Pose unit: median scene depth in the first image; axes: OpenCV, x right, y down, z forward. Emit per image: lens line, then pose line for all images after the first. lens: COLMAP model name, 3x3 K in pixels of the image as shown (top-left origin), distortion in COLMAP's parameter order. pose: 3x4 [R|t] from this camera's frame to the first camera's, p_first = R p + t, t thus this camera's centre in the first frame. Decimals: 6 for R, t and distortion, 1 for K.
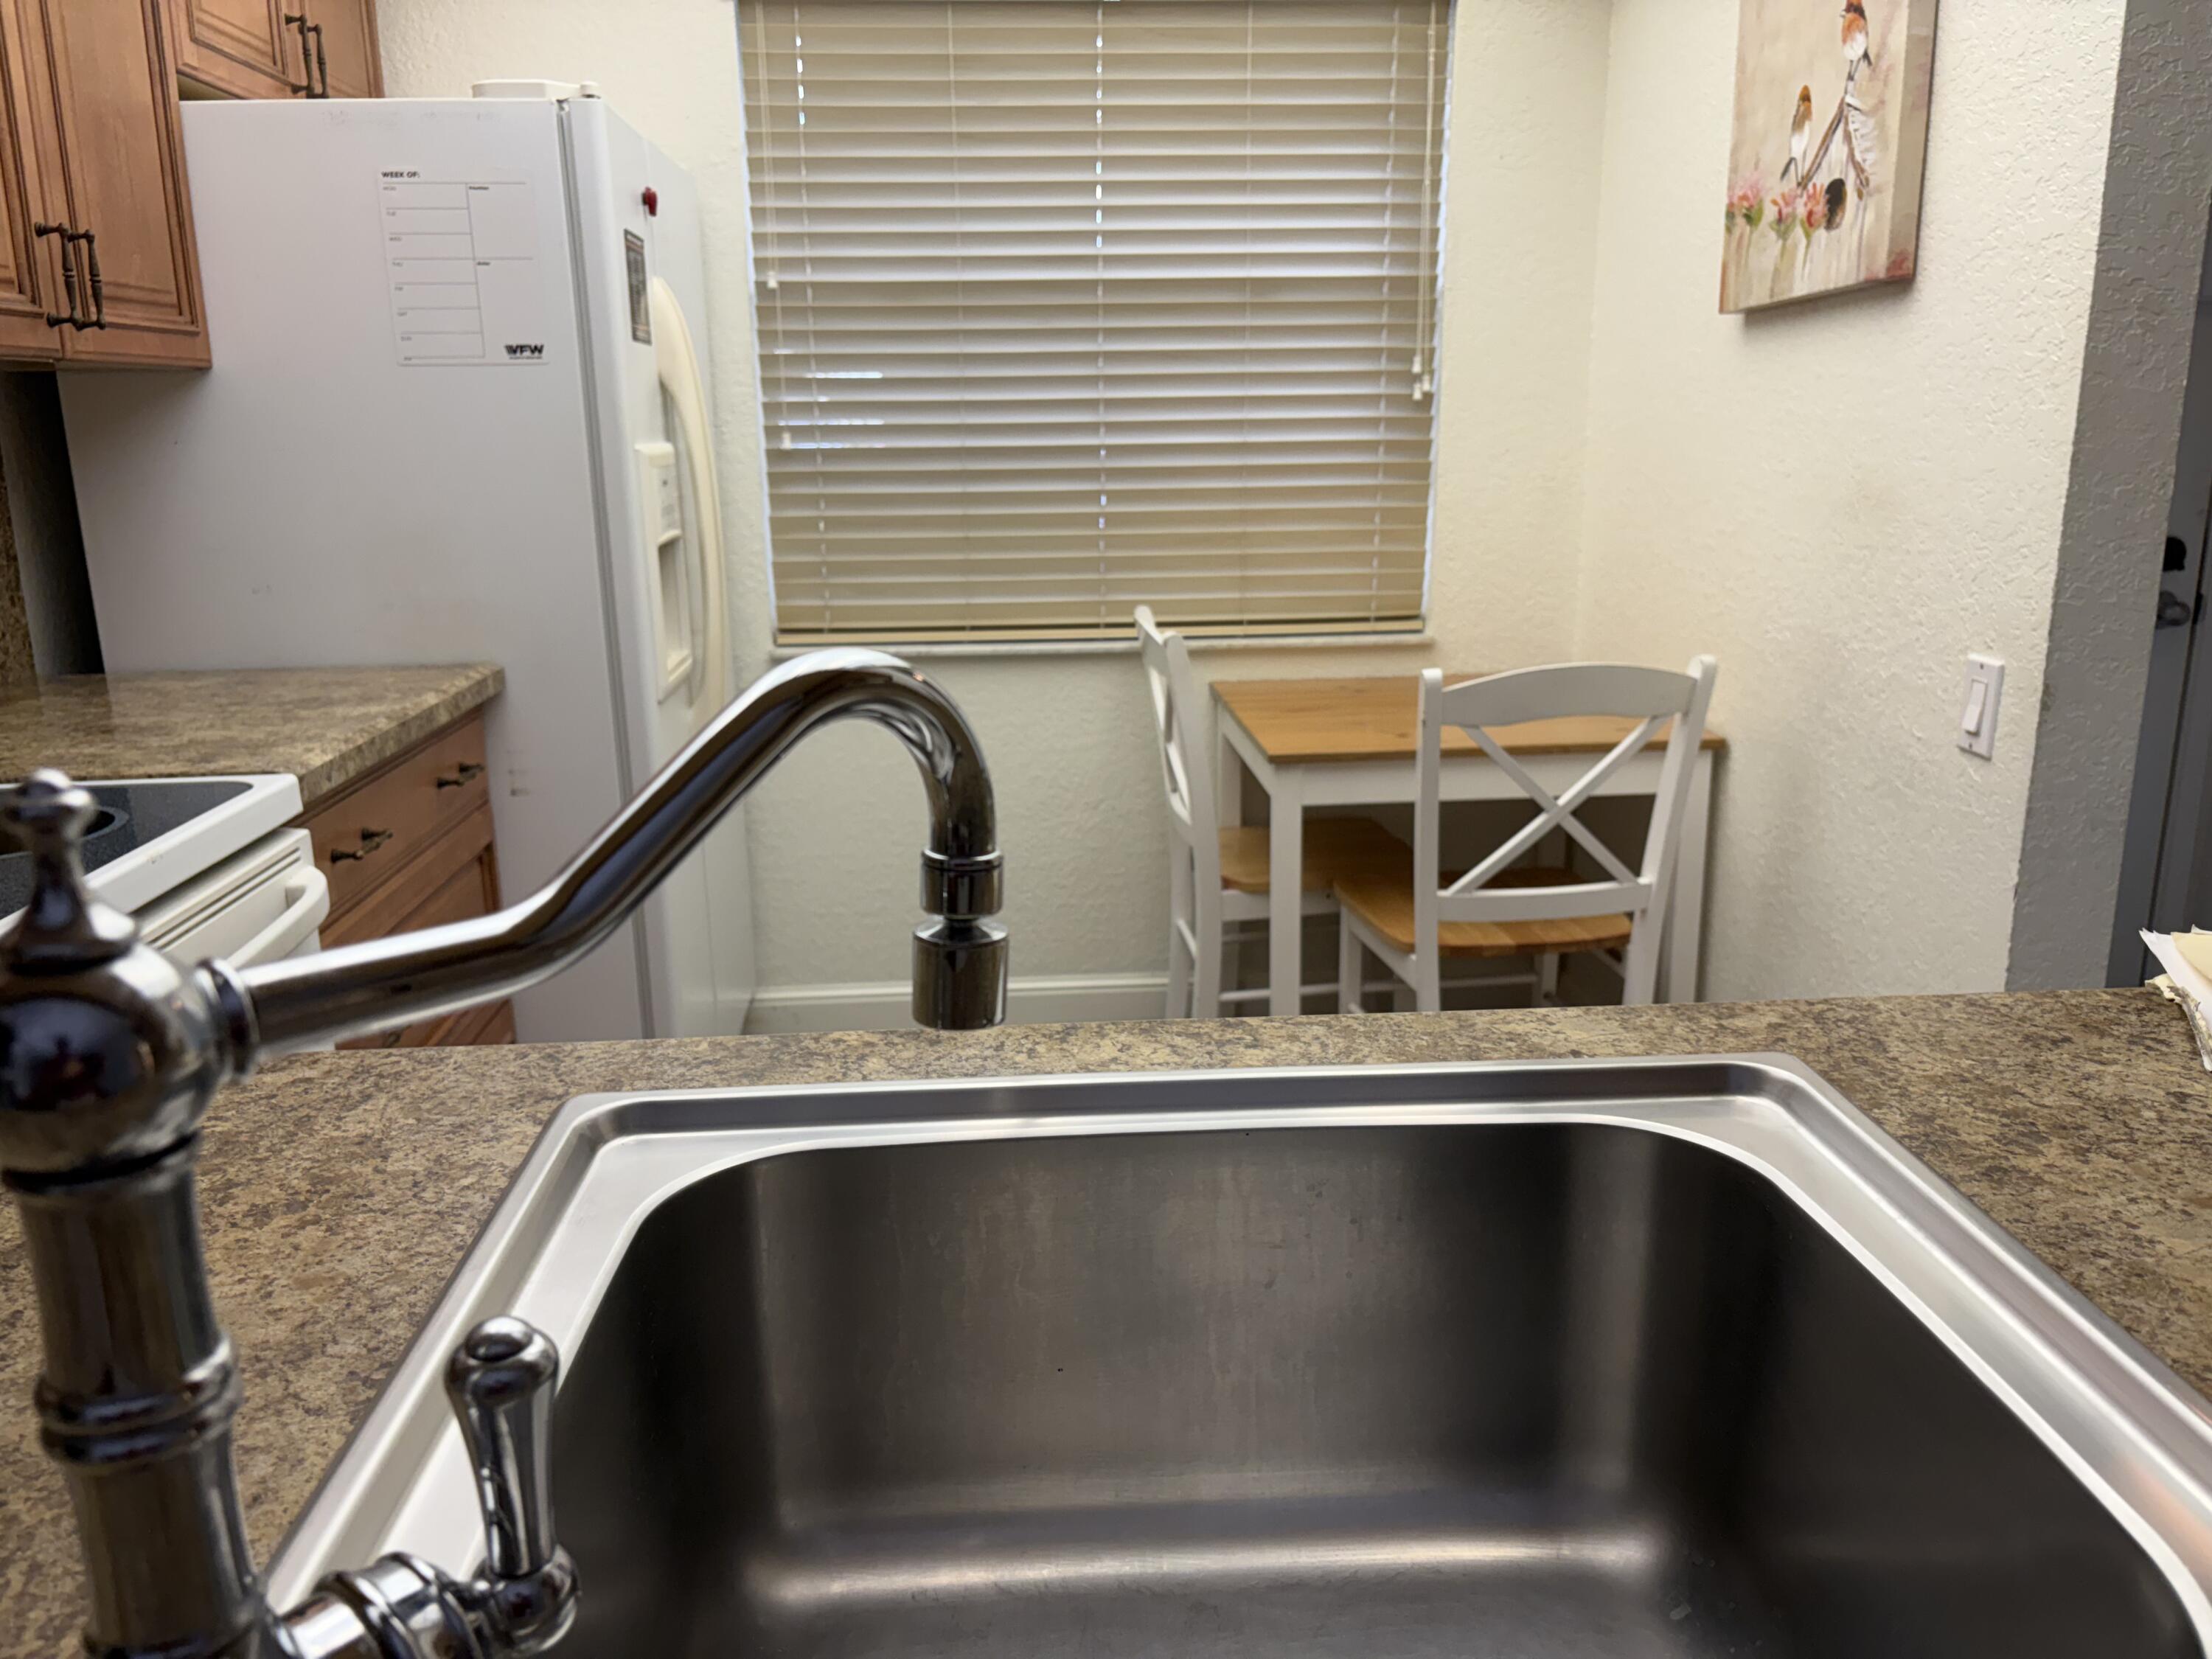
lens RADIAL K [[1703.3, 0, 1106.0], [0, 1703.3, 829.5], [0, 0, 1]] dist [0.010052, 0.006868]
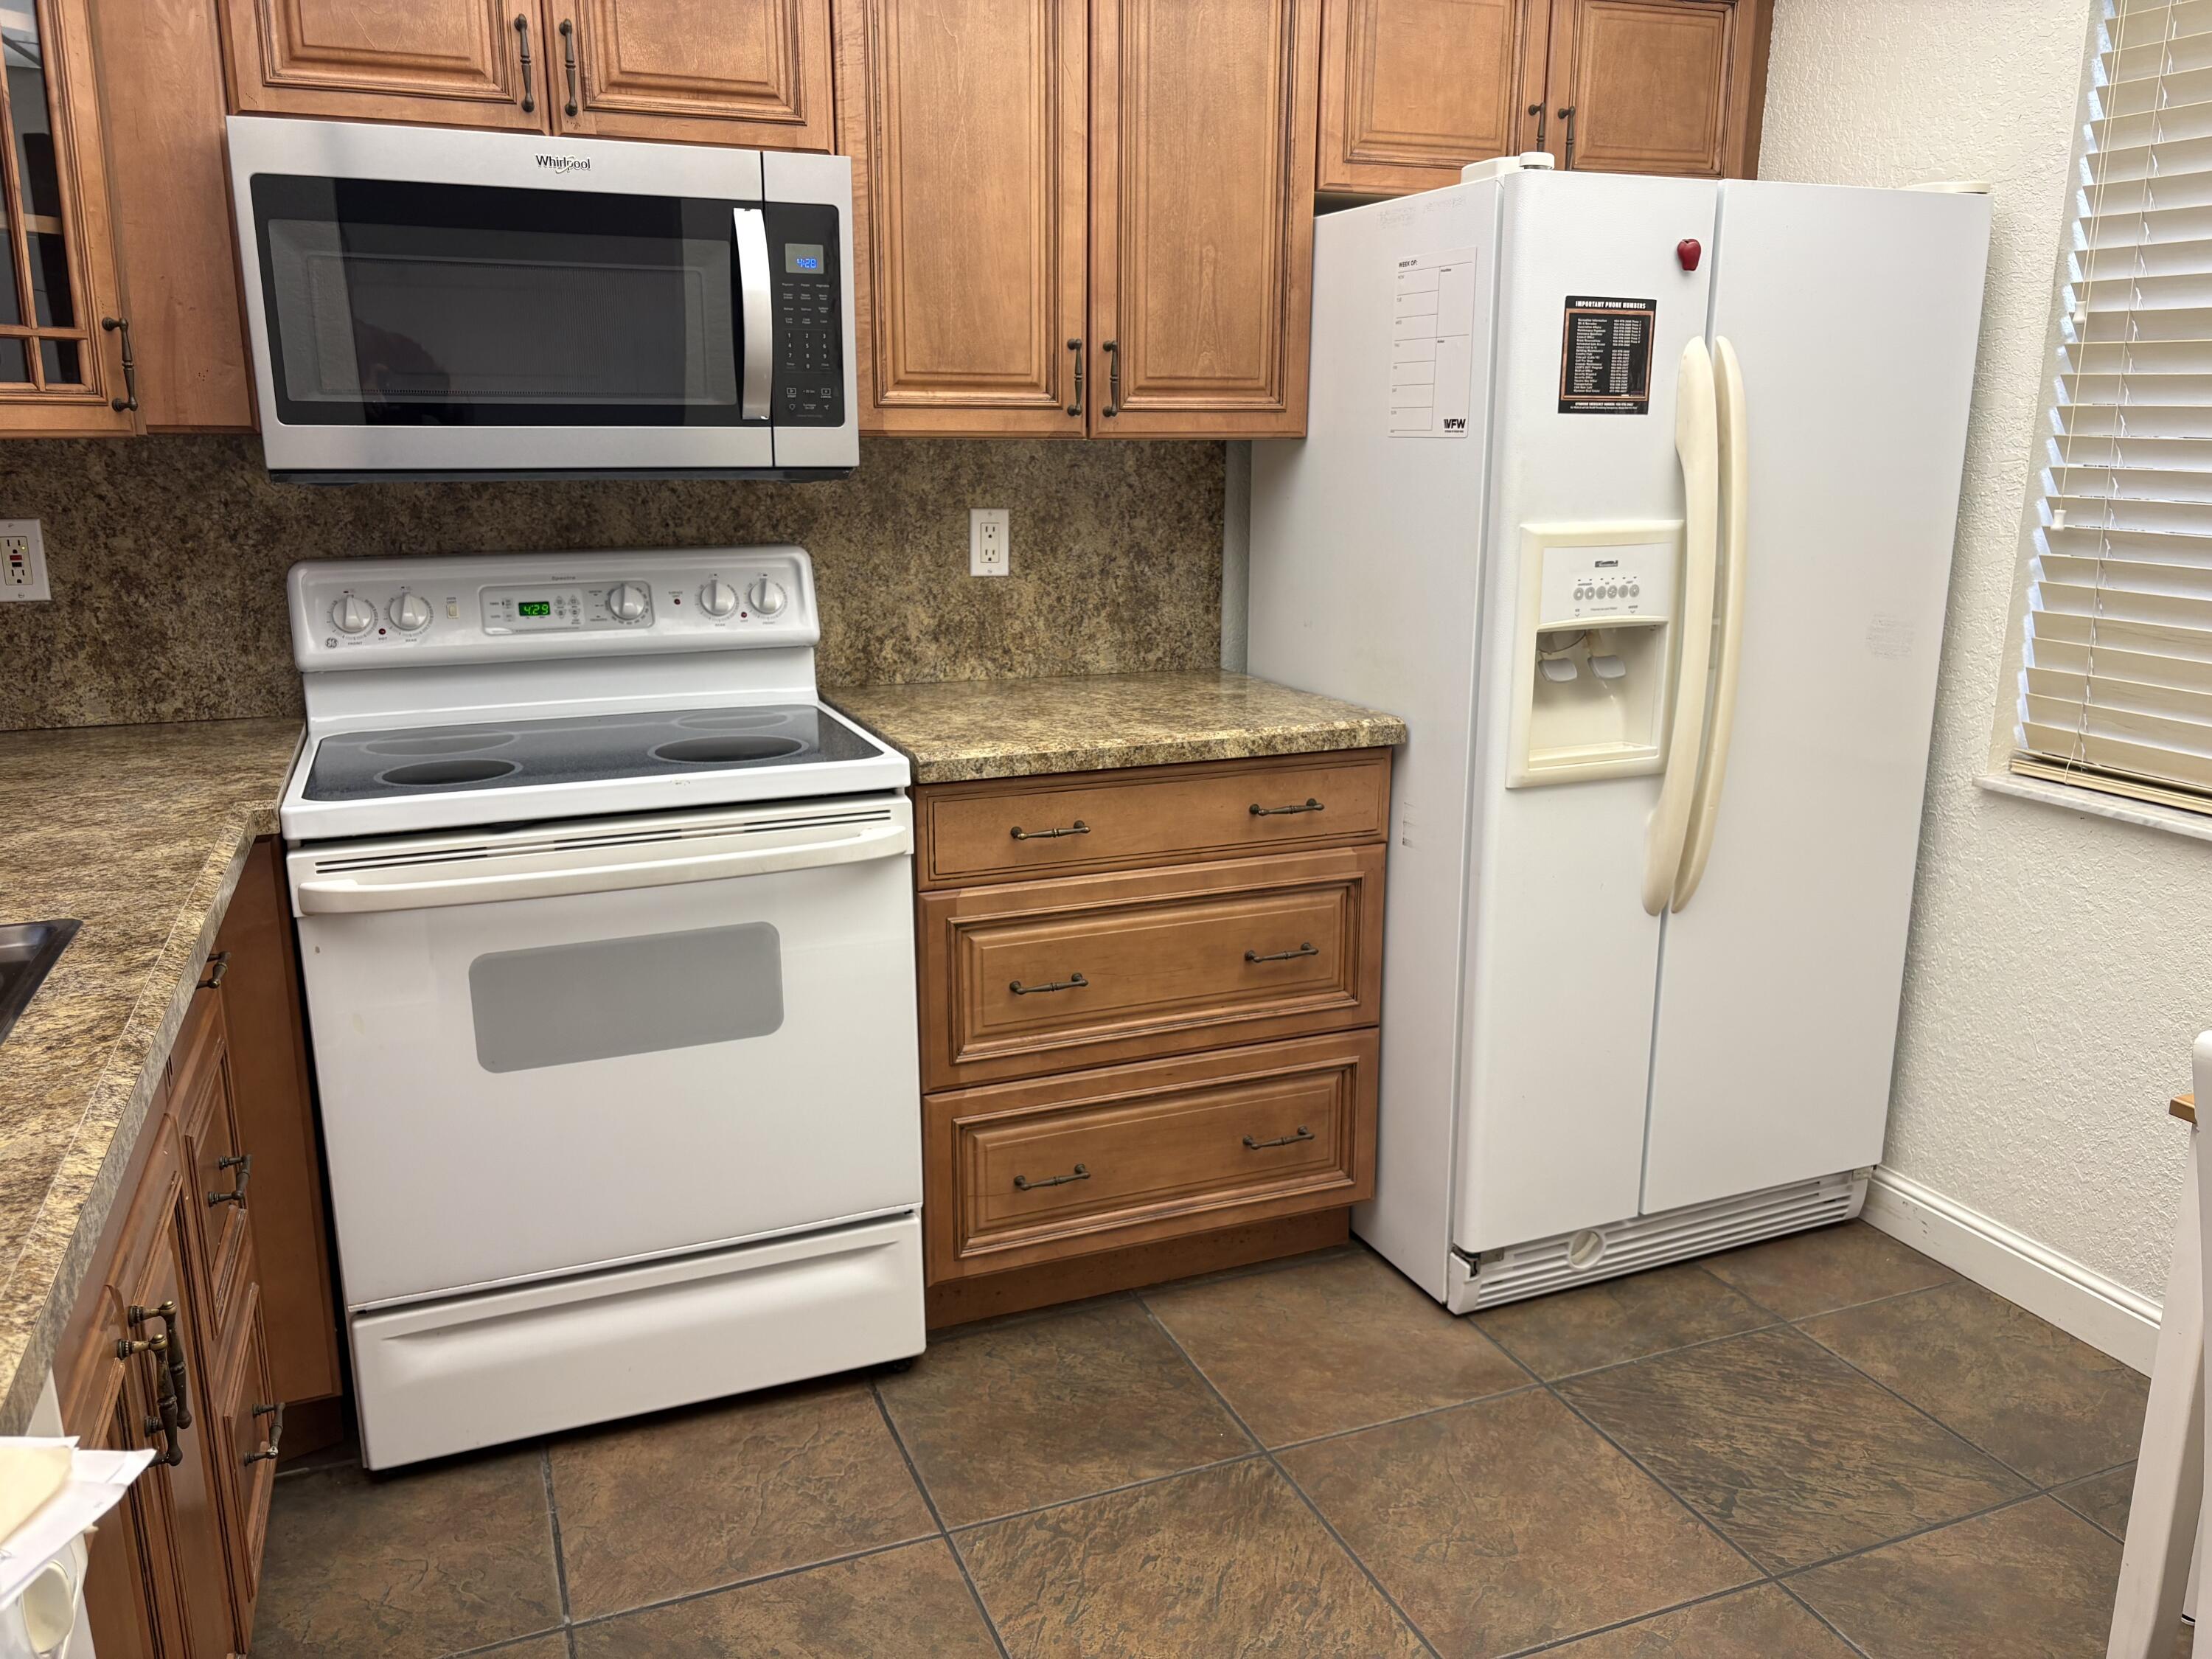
lens RADIAL K [[1677.8, 0, 1100.0], [0, 1677.8, 834.5], [0, 0, 1]] dist [0.037157, -0.044105]
pose [[0.318062, 0.236582, -0.918077, 0.571084], [-0.230029, 0.958686, 0.167354, -0.164692], [0.919741, 0.157956, 0.359342, 0.480721]]
